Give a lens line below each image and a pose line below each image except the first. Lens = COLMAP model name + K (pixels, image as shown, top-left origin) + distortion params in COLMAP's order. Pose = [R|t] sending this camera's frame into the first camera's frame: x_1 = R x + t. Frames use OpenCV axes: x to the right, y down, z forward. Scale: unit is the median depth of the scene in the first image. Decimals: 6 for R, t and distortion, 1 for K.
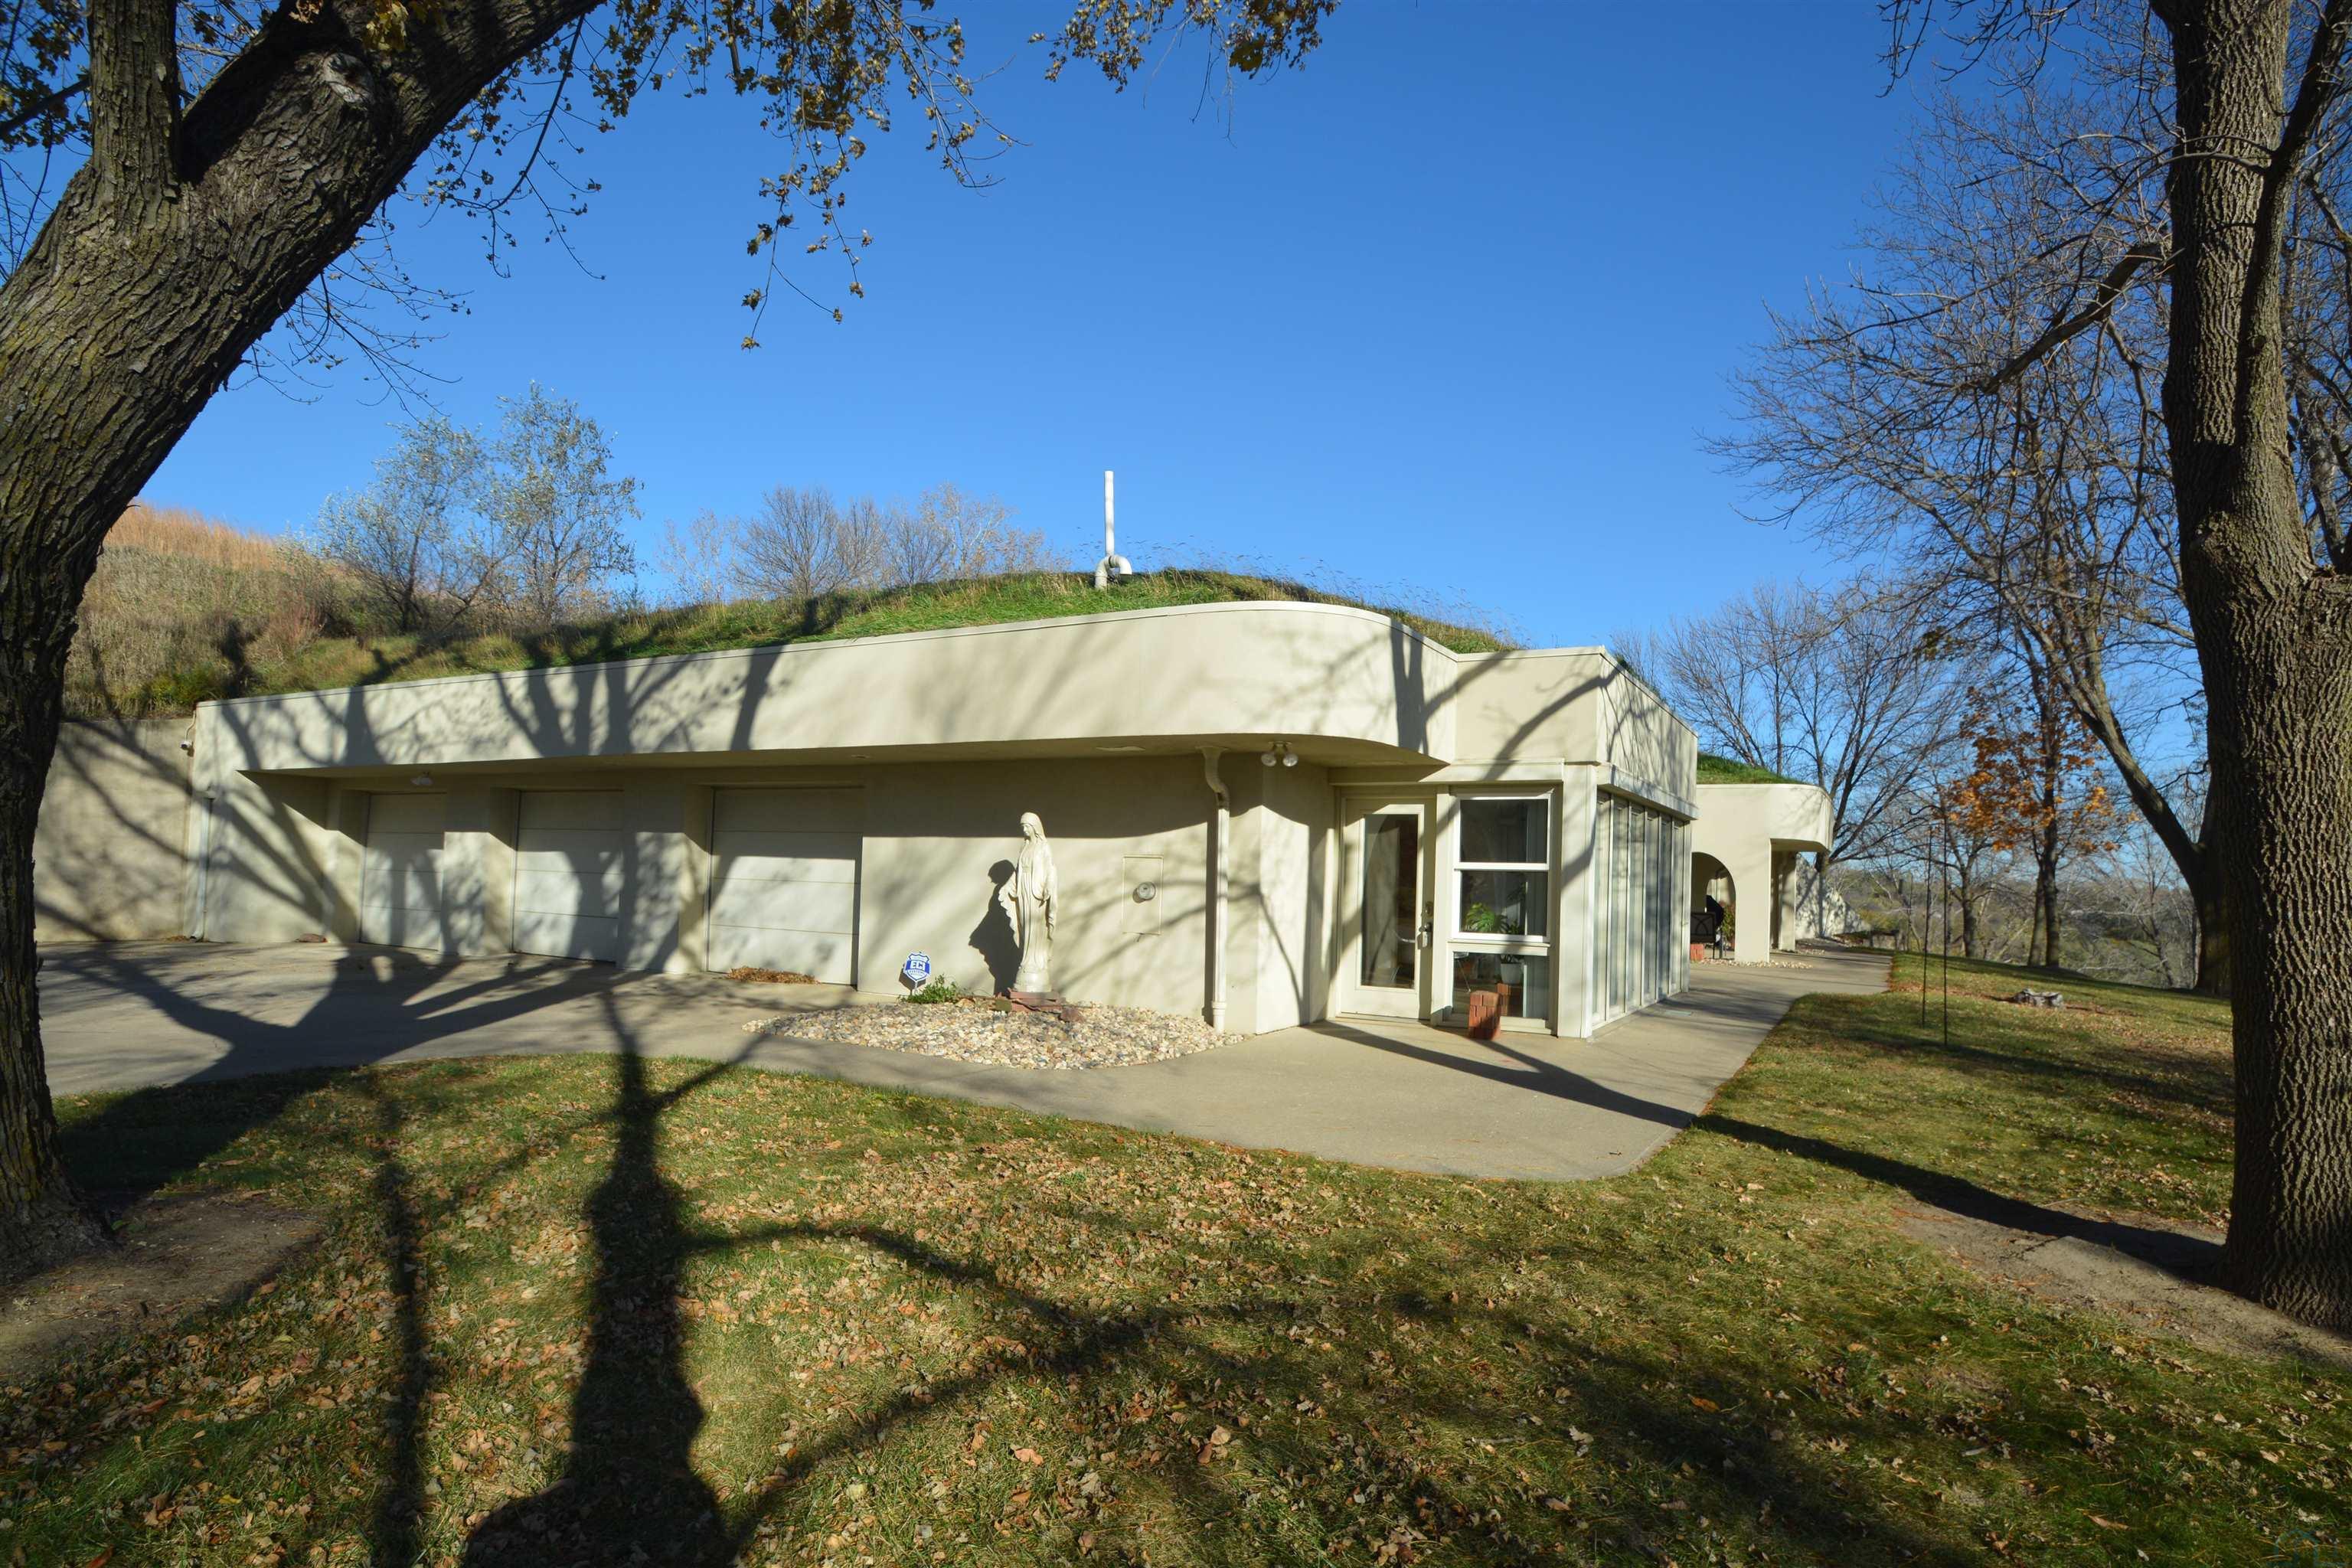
lens RADIAL K [[812.6, 0, 1176.8], [0, 812.6, 789.3], [0, 0, 1]] dist [0.002952, 0.000130]
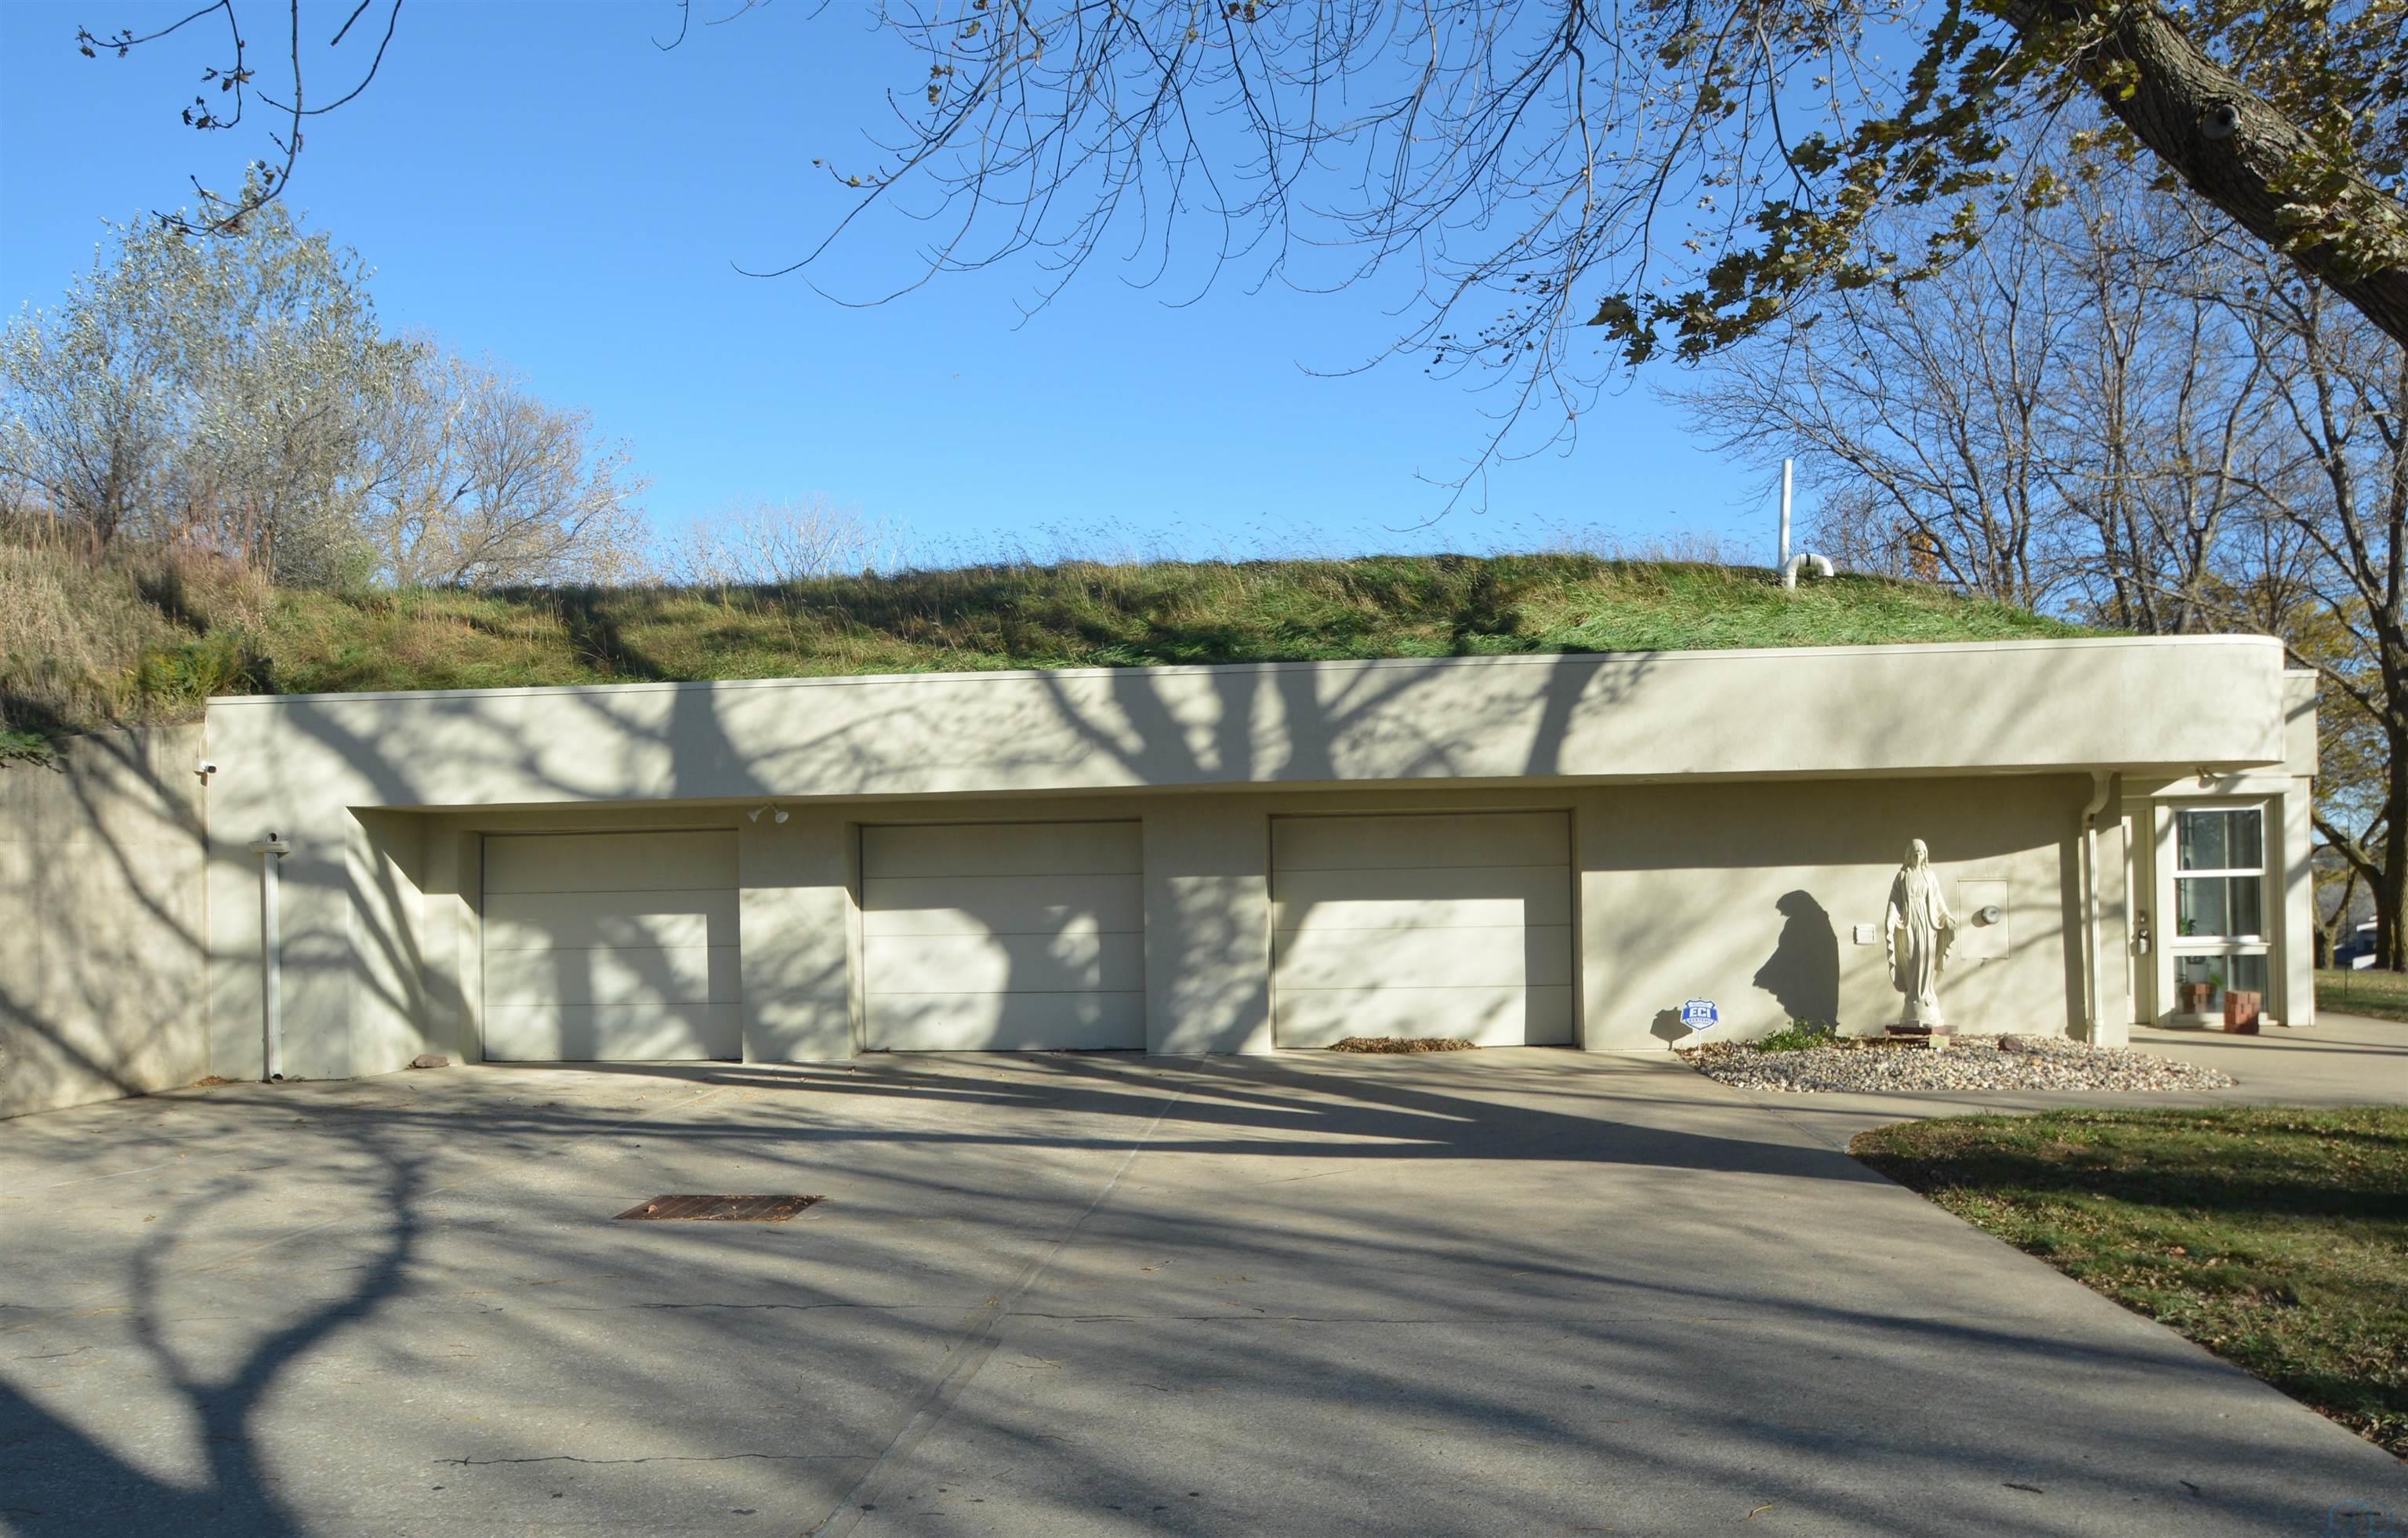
lens RADIAL K [[1002.8, 0, 1204.1], [0, 1002.8, 782.1], [0, 0, 1]] dist [0.001090, -0.000601]
pose [[0.959492, -0.019792, 0.281041, -0.987452], [0.019524, 0.999802, 0.003753, -0.044613], [-0.281060, 0.001887, 0.959688, 0.088542]]
